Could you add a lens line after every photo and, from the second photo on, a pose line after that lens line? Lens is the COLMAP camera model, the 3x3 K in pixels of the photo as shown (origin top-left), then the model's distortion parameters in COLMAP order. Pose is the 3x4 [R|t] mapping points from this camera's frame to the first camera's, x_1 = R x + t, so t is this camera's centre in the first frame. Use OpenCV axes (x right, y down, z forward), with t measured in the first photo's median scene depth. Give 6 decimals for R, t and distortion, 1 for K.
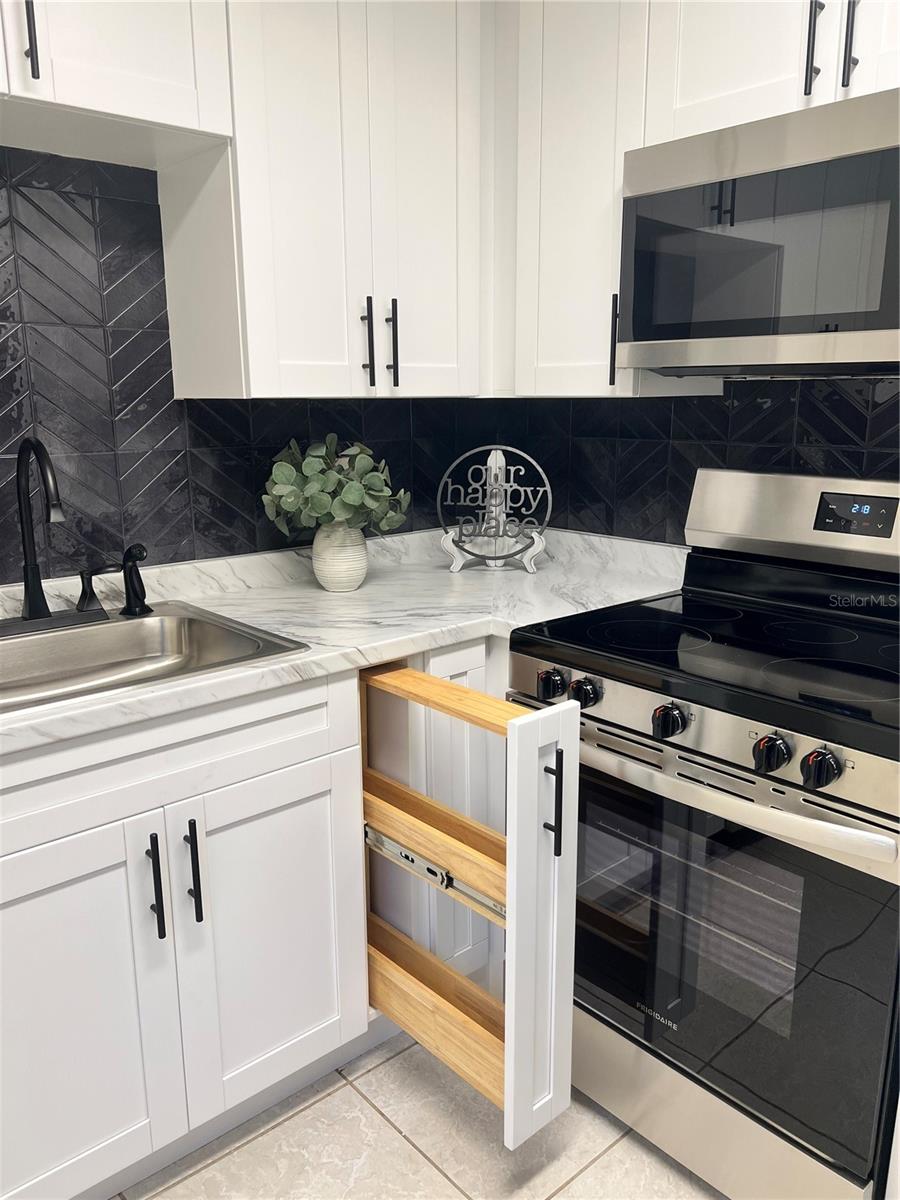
lens RADIAL K [[897.3, 0, 456.3], [0, 897.3, 604.5], [0, 0, 1]] dist [0.008582, -0.008356]
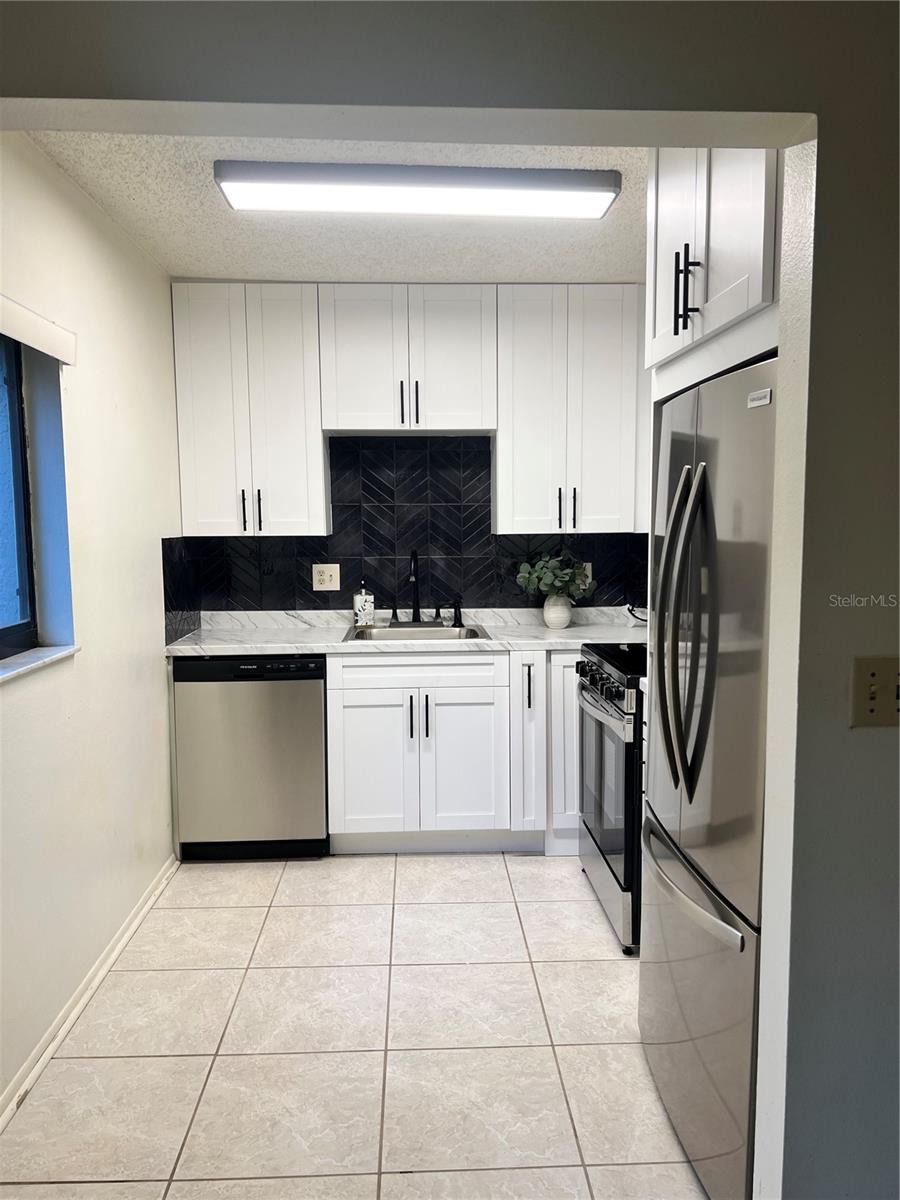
lens RADIAL K [[897.3, 0, 456.3], [0, 897.3, 604.5], [0, 0, 1]] dist [0.008582, -0.008356]
pose [[0.777289, 0.059518, -0.626322, 1.056936], [-0.137756, 0.987459, -0.077124, 0.130183], [0.613877, 0.146227, 0.775740, -0.763080]]
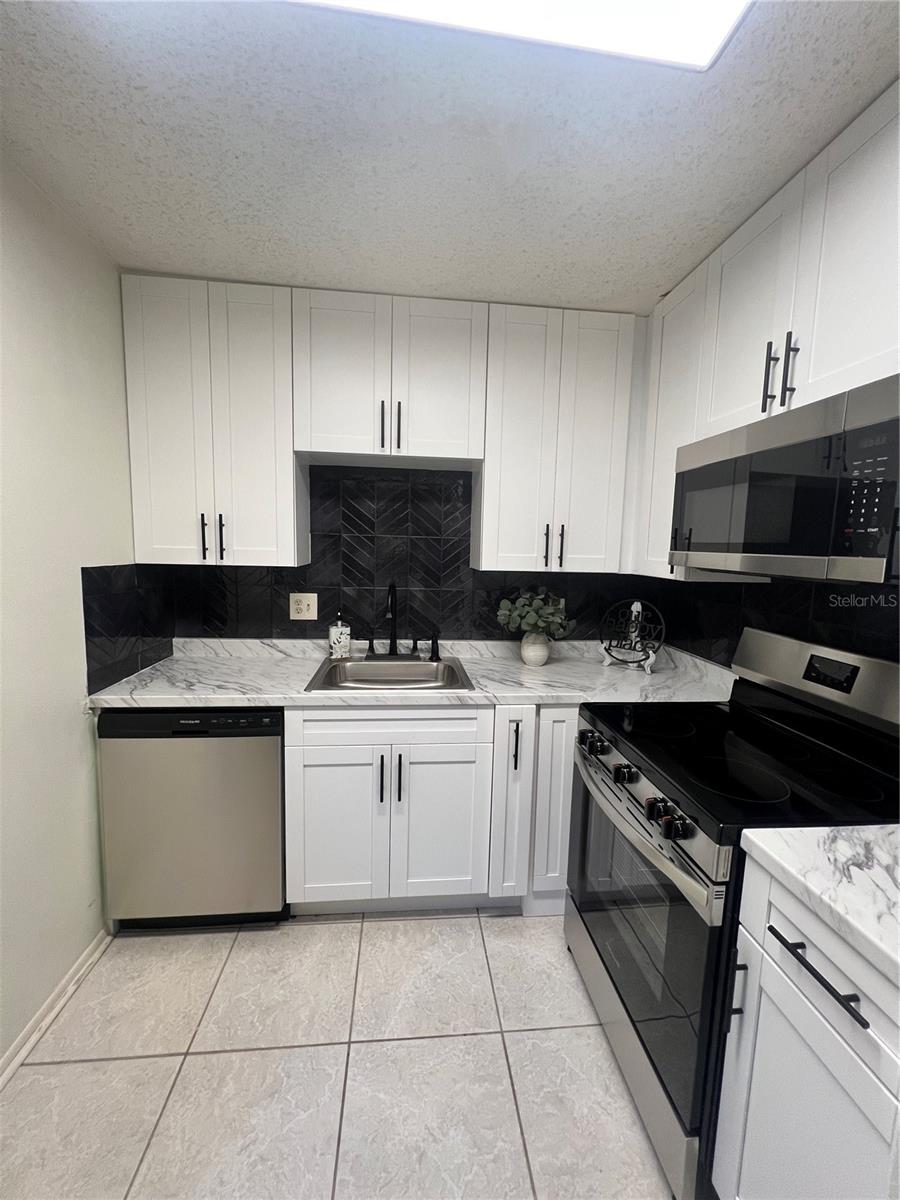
lens RADIAL K [[479.2, 0, 450.9], [0, 479.2, 597.4], [0, 0, 1]] dist [-0.011004, 0.000239]
pose [[0.808745, 0.088717, -0.581430, 0.365960], [-0.160943, 0.984209, -0.073691, -0.063020], [0.565711, 0.153174, 0.810252, 0.024381]]
